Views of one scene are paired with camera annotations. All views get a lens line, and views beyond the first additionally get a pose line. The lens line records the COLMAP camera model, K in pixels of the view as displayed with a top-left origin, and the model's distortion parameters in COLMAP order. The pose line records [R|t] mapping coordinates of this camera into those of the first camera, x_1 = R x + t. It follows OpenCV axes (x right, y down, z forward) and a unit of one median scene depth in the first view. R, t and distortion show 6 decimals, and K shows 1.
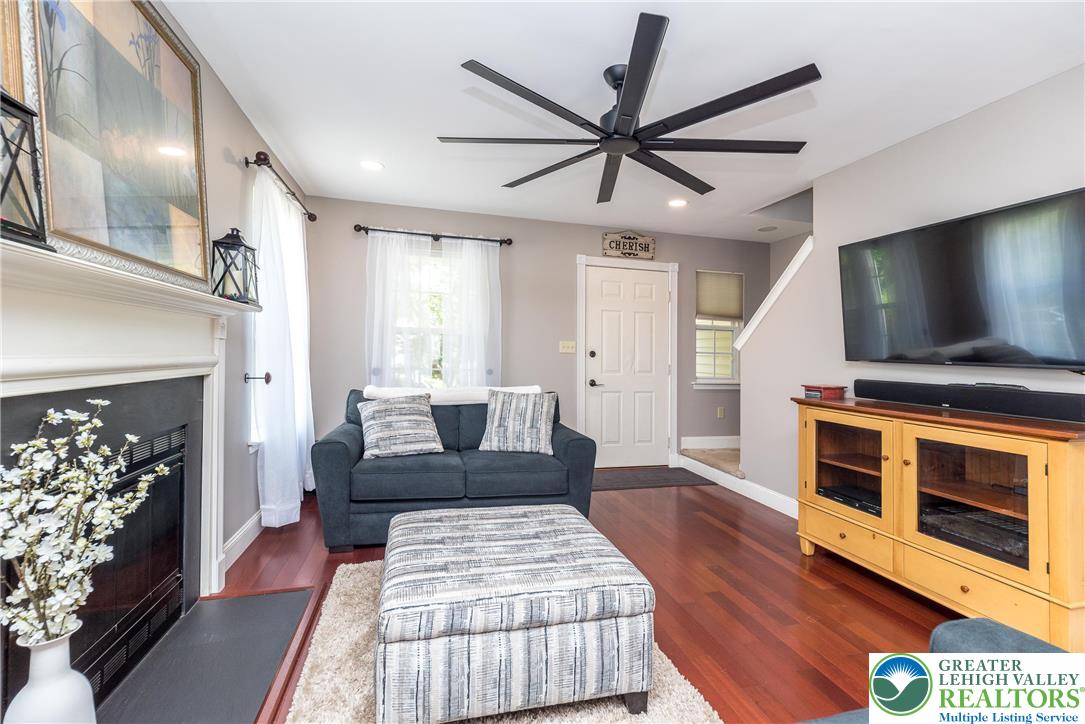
lens RADIAL K [[472.9, 0, 546.0], [0, 472.9, 354.7], [0, 0, 1]] dist [0.007911, 0.000291]
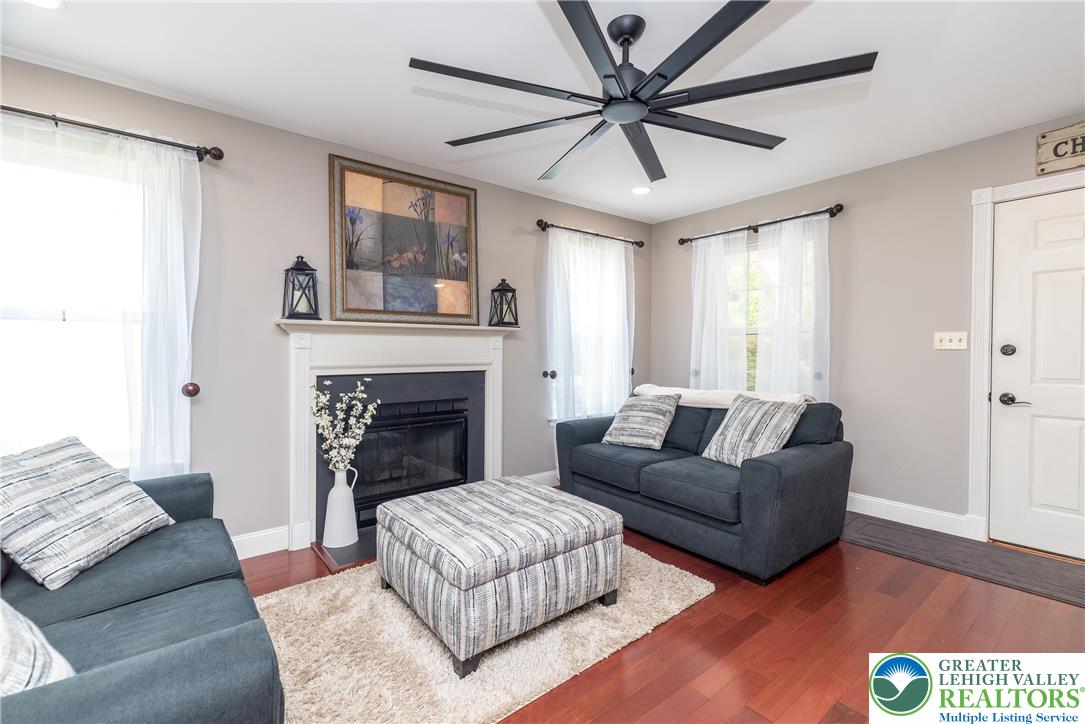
lens RADIAL K [[472.9, 0, 548.7], [0, 472.9, 357.6], [0, 0, 1]] dist [0.007911, 0.000291]
pose [[0.410107, -0.015634, -0.911904, 0.571429], [0.011309, 0.999863, -0.012056, 0.012345], [0.911968, -0.005368, 0.410227, 0.326367]]
